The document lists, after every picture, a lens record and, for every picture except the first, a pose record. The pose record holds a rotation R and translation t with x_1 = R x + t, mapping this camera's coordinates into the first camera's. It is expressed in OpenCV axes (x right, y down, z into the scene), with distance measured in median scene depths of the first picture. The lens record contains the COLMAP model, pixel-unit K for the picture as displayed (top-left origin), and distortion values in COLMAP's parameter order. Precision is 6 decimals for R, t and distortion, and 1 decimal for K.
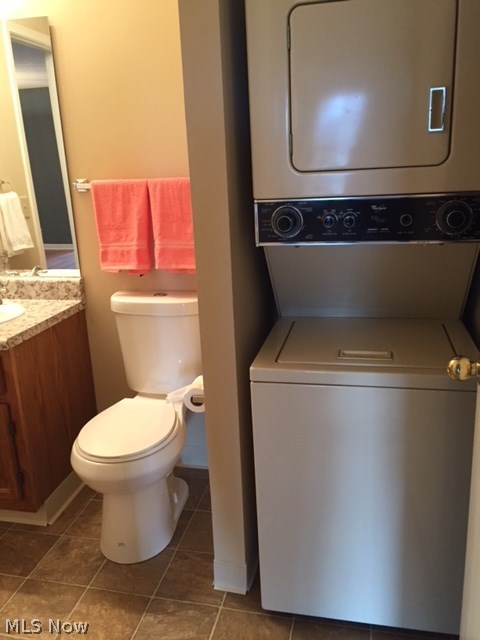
lens RADIAL K [[546.2, 0, 239.9], [0, 546.2, 318.7], [0, 0, 1]] dist [0.069154, -0.082412]
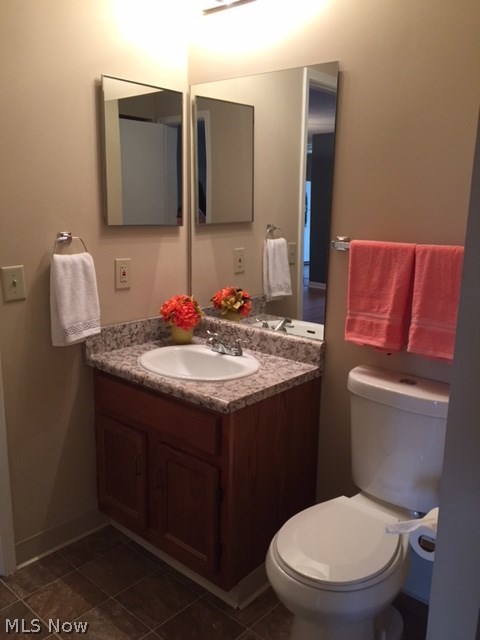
lens RADIAL K [[546.2, 0, 245.1], [0, 546.2, 322.3], [0, 0, 1]] dist [0.069154, -0.082412]
pose [[0.877782, 0.157763, -0.452338, -0.001368], [-0.184320, 0.982753, -0.014924, -0.075938], [0.442182, 0.096475, 0.891722, 0.152400]]
